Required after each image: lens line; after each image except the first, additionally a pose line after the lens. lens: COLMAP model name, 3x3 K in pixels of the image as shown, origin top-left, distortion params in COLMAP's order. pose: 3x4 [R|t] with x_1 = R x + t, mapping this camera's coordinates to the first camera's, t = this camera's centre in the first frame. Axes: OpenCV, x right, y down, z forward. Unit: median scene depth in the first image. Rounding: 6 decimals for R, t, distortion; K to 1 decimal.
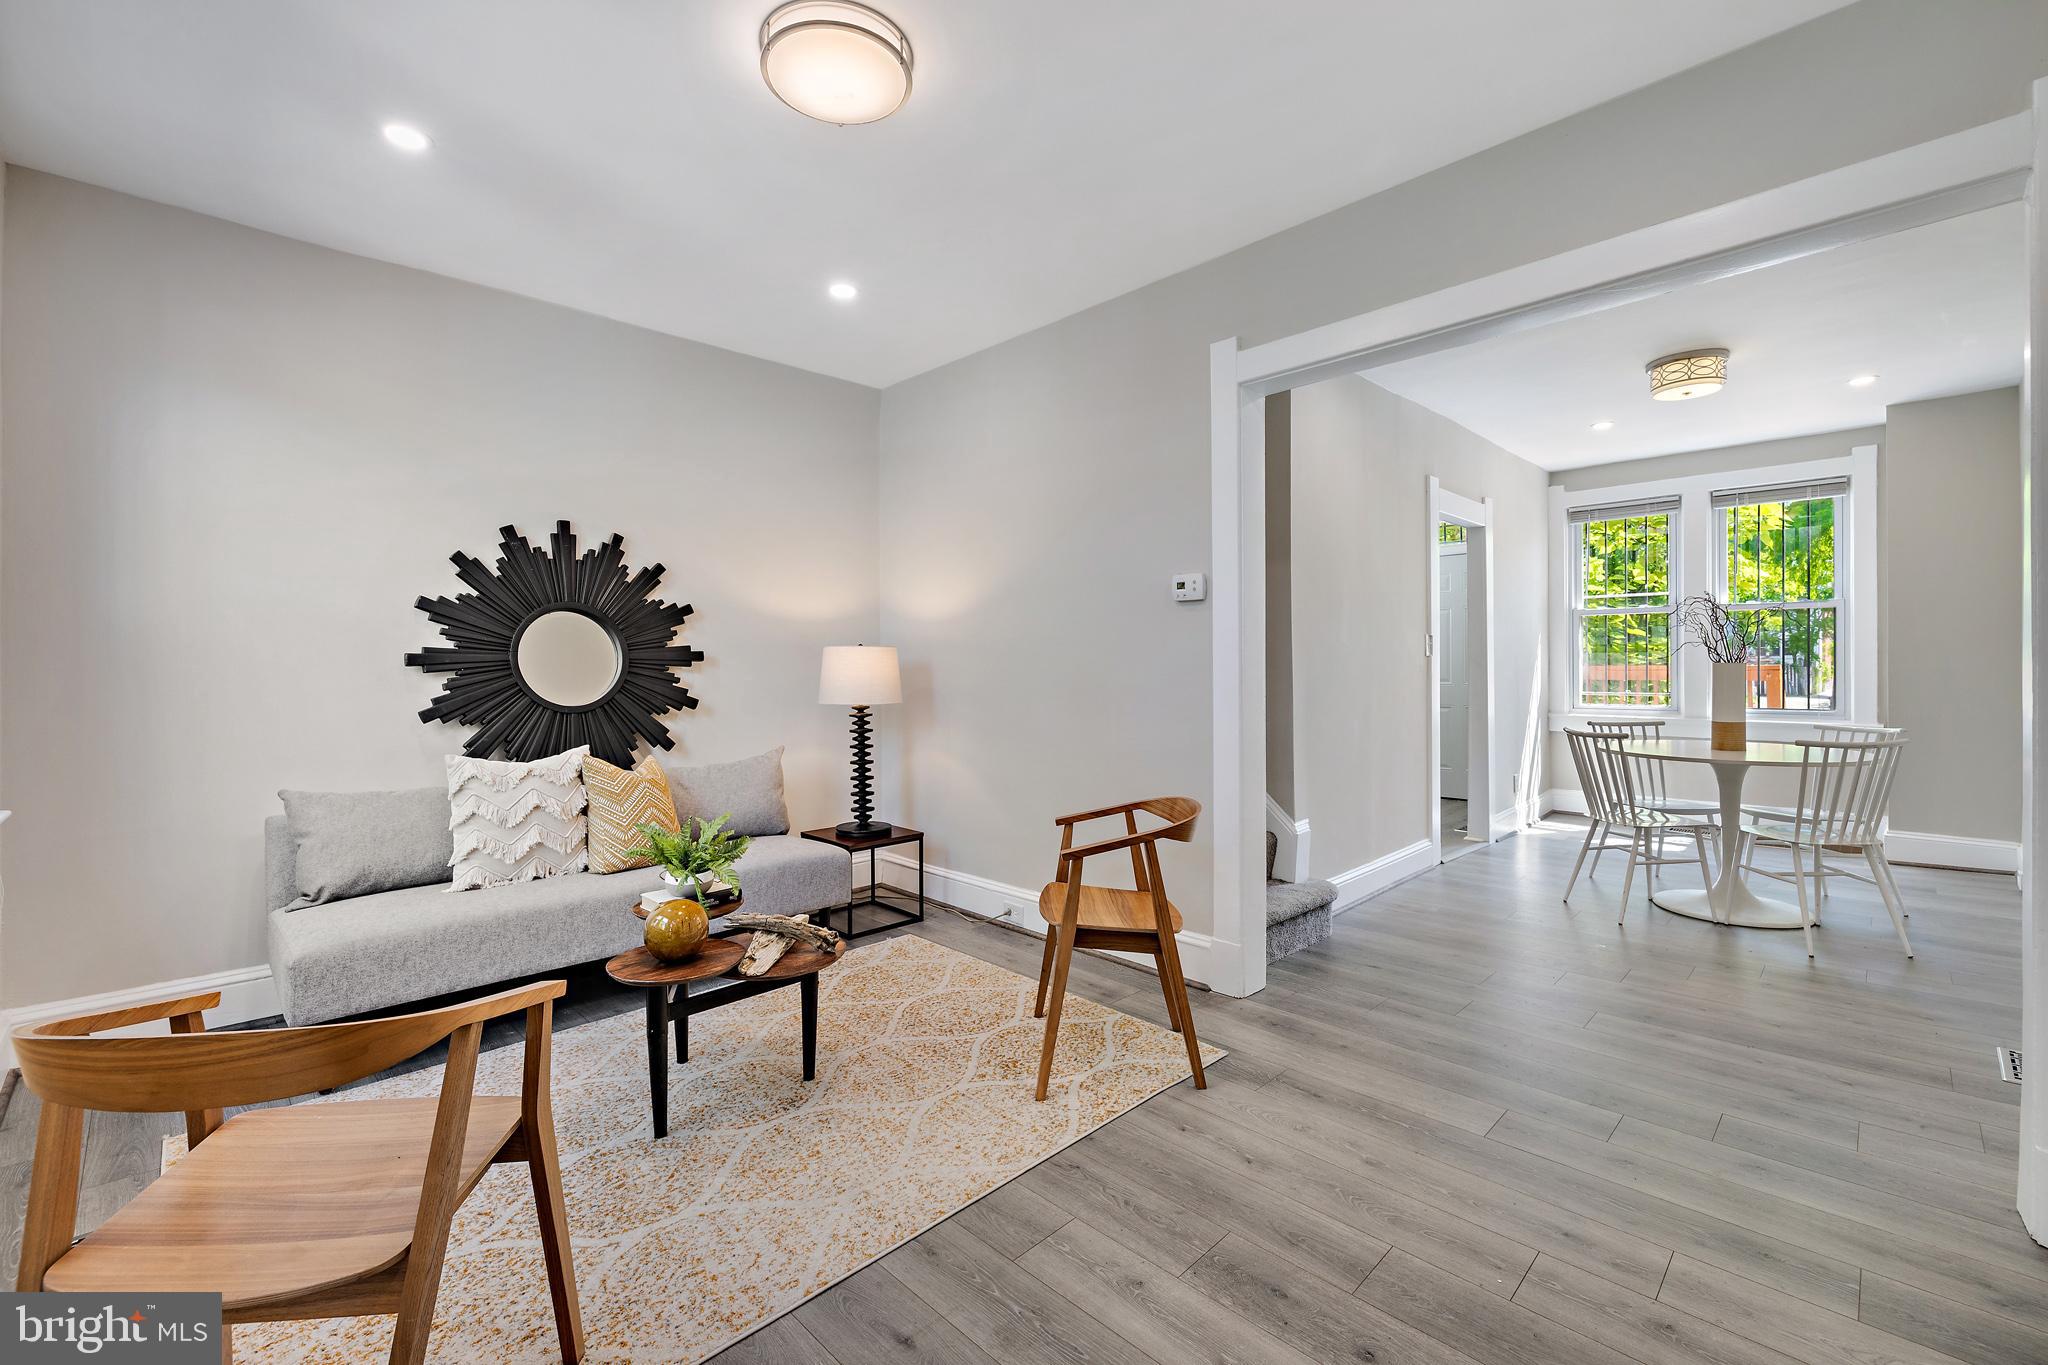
lens RADIAL K [[886.4, 0, 1032.9], [0, 886.4, 668.3], [0, 0, 1]] dist [-0.001575, -0.000214]
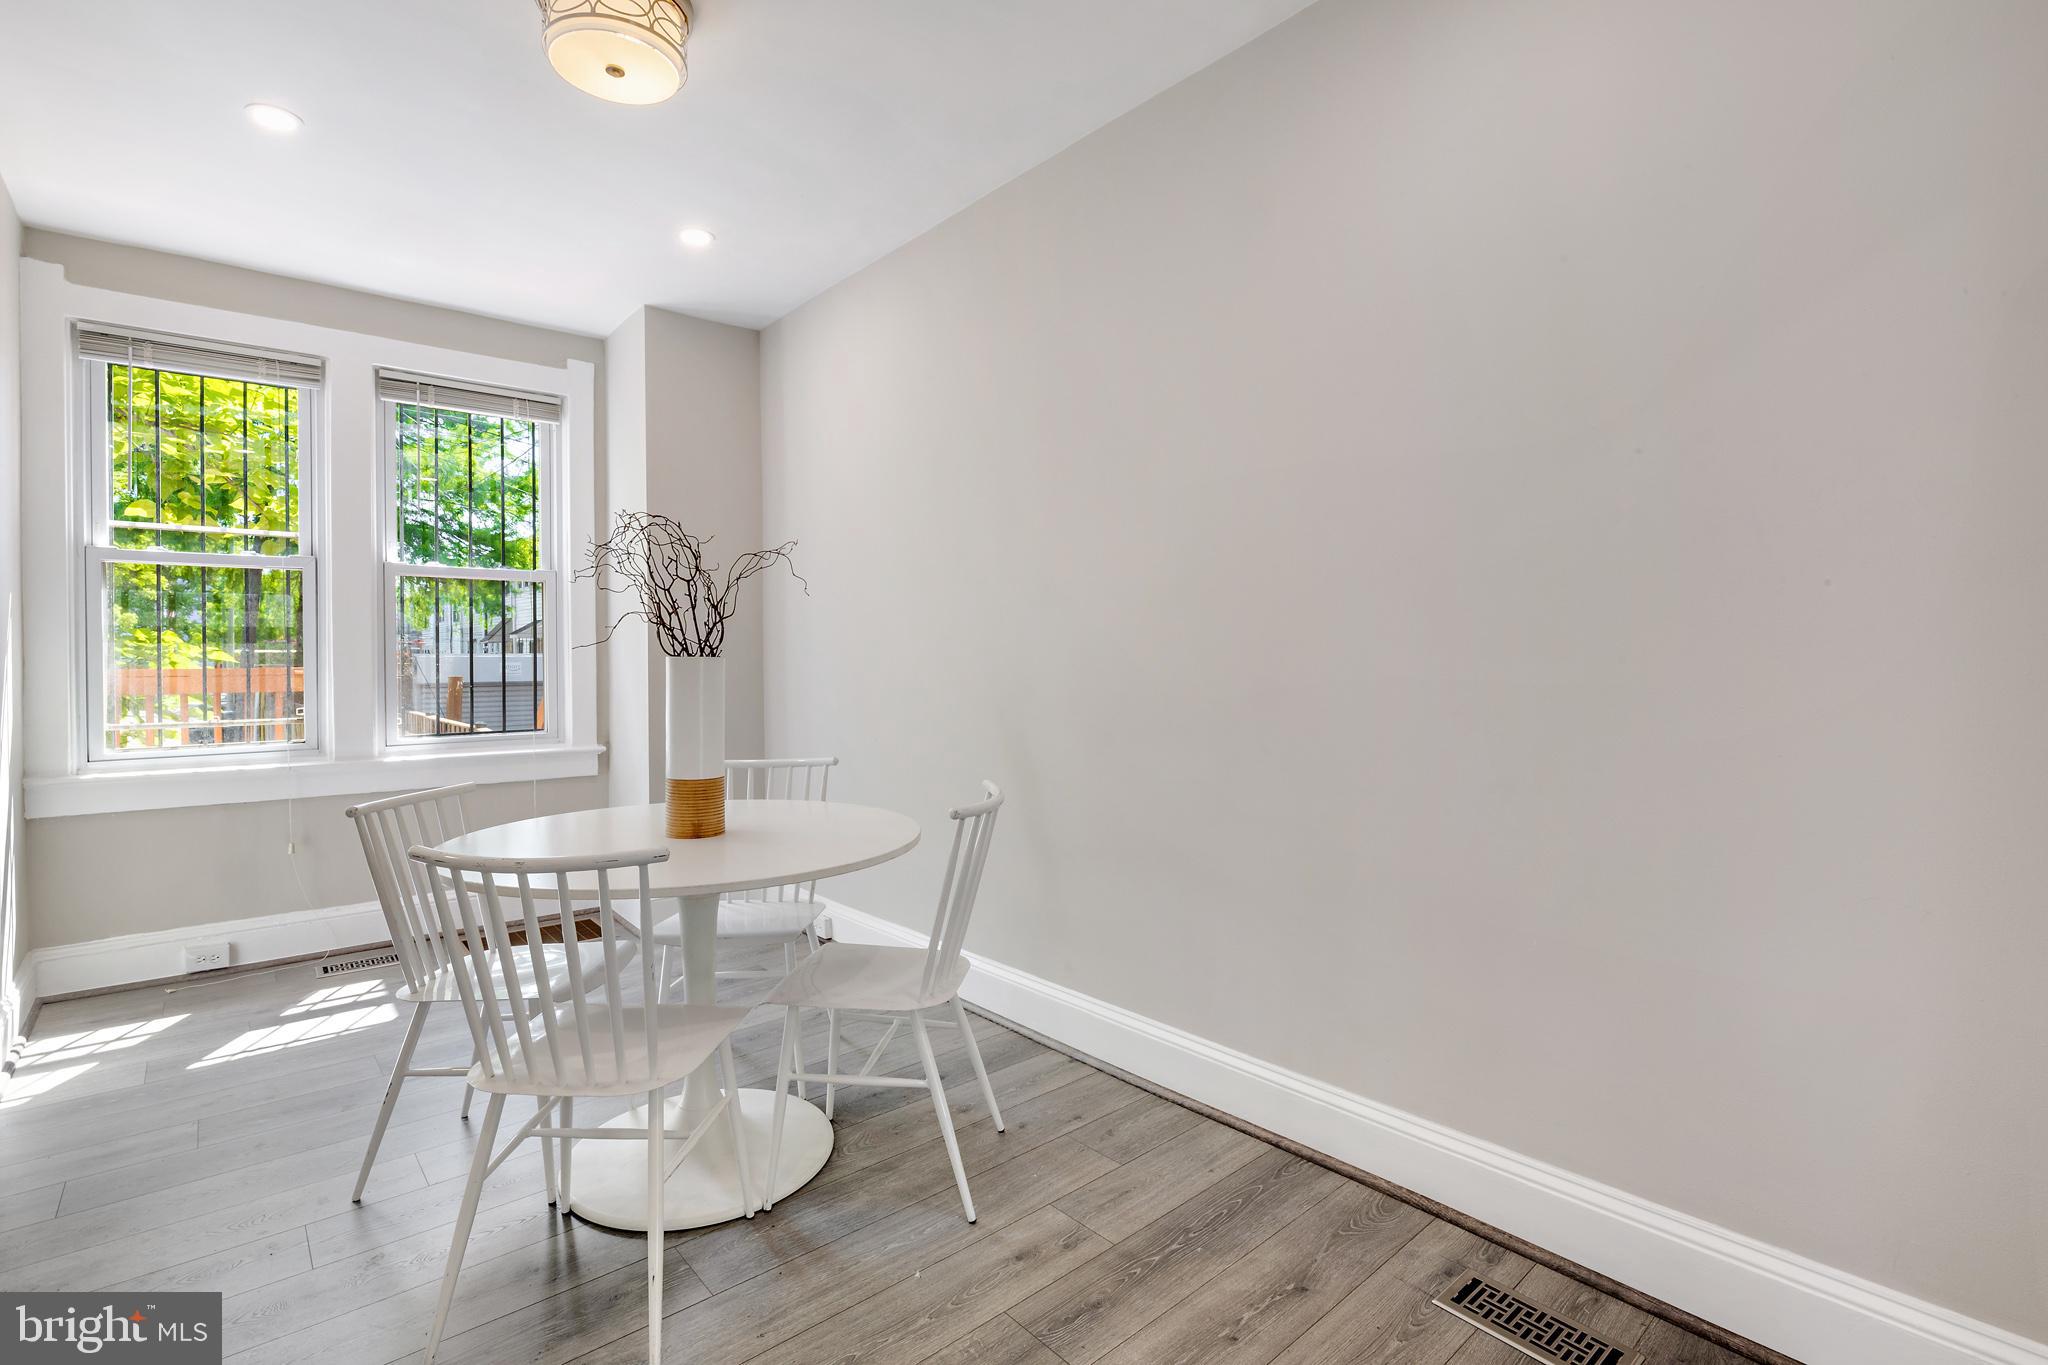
lens RADIAL K [[942.4, 0, 1010.6], [0, 942.4, 664.2], [0, 0, 1]] dist [-0.007220, 0.000357]
pose [[0.096798, 0.000716, 0.995304, 0.202870], [0.010760, 0.999941, -0.001765, 0.001057], [-0.995246, 0.010880, 0.096785, 0.557442]]
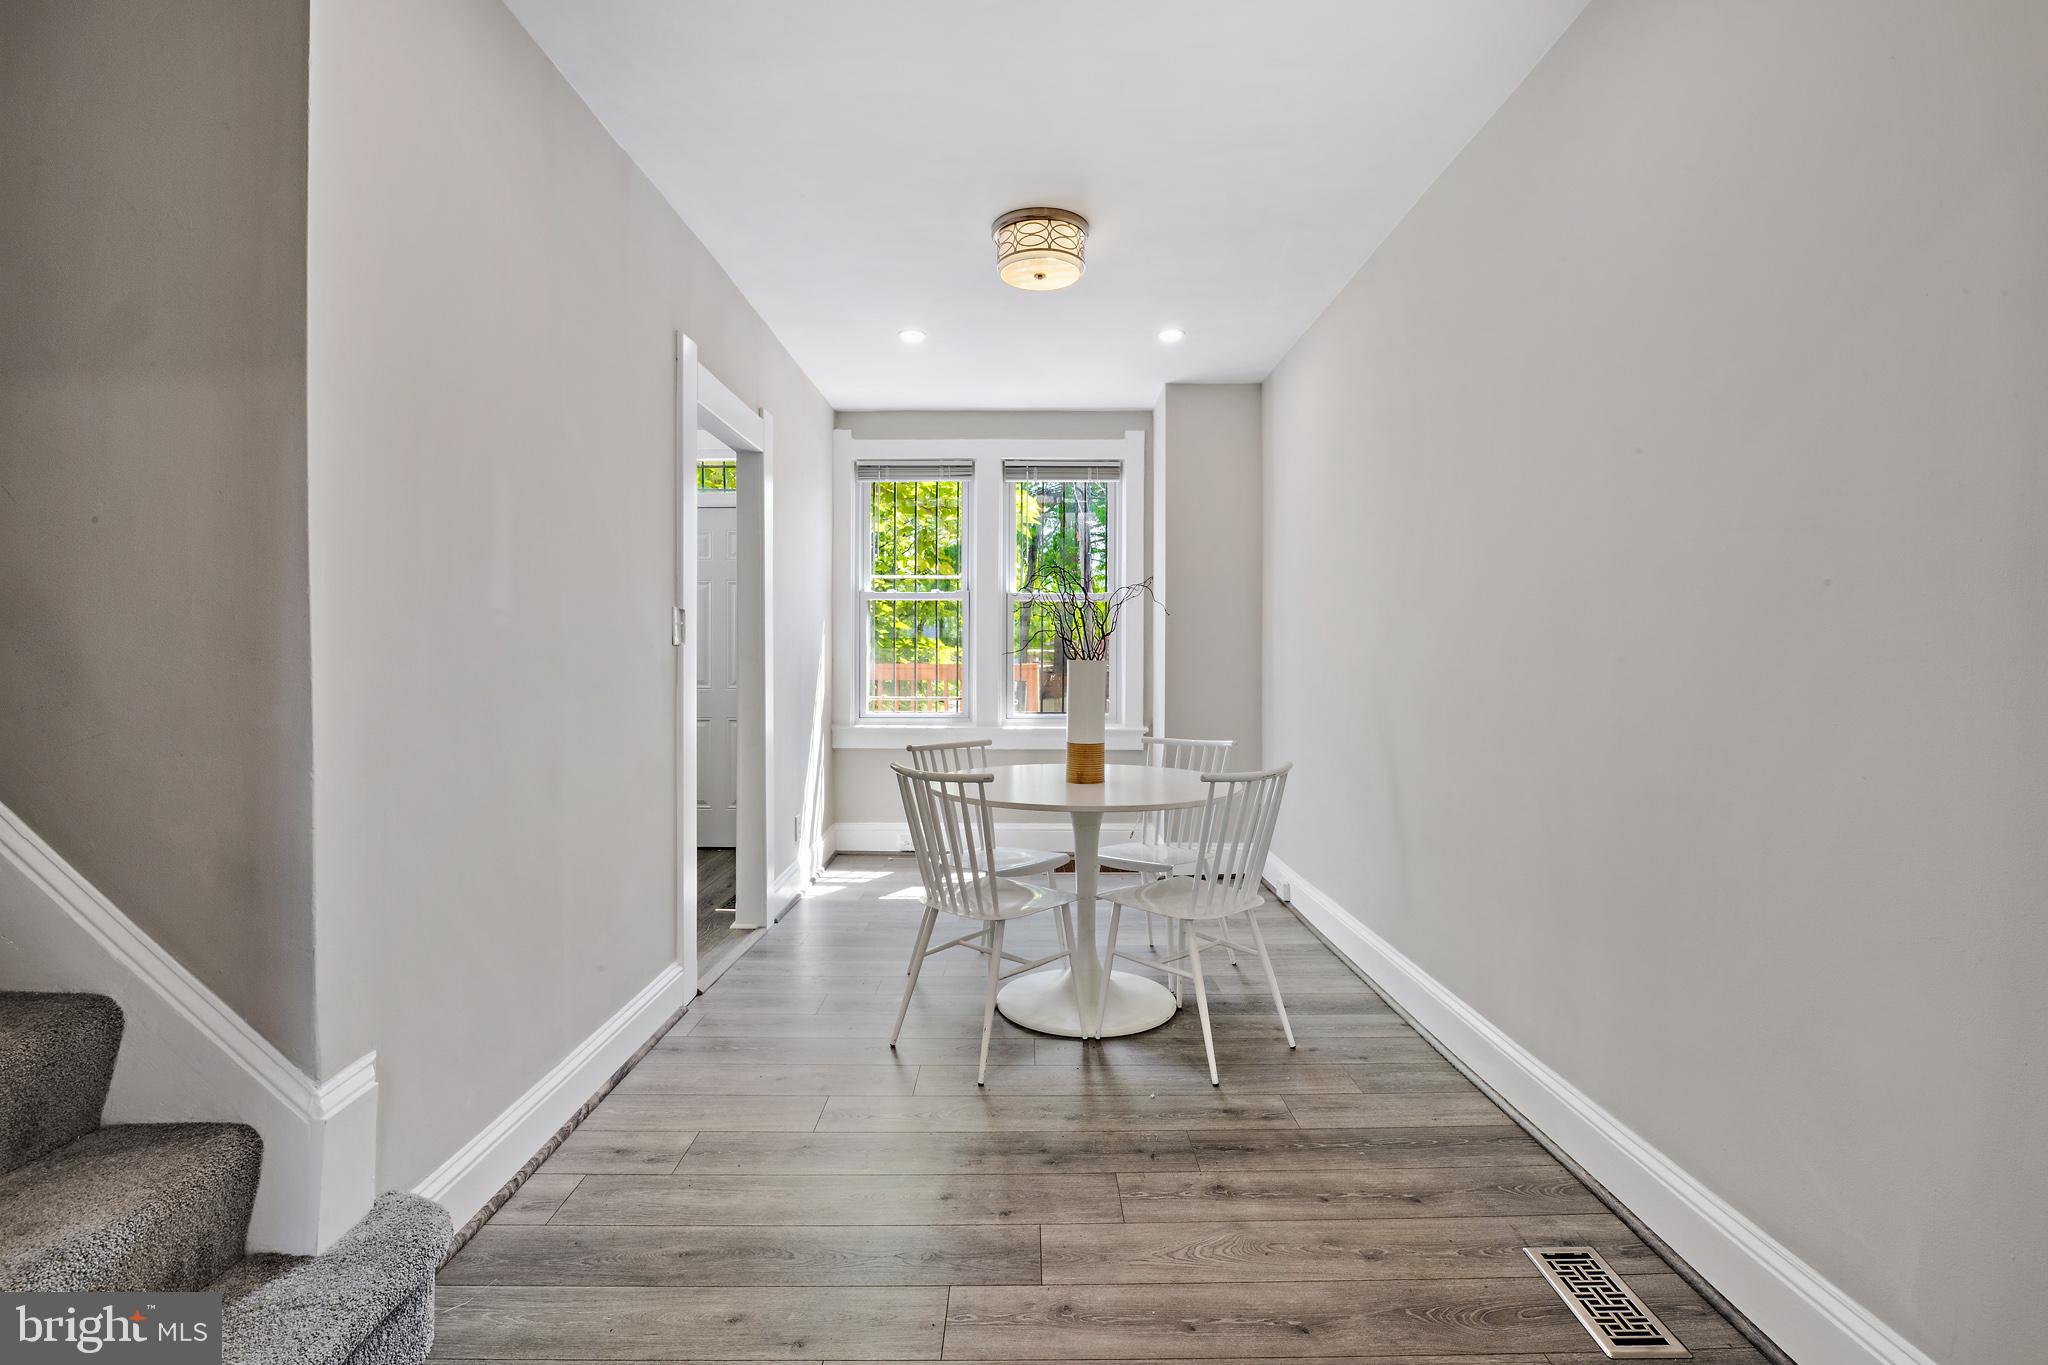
lens RADIAL K [[942.4, 0, 1034.0], [0, 942.4, 665.5], [0, 0, 1]] dist [-0.007220, 0.000357]
pose [[0.712770, 0.004731, 0.701382, 0.158139], [-0.004649, 0.999987, -0.002021, 0.000263], [-0.701383, -0.001820, 0.712783, 0.348829]]
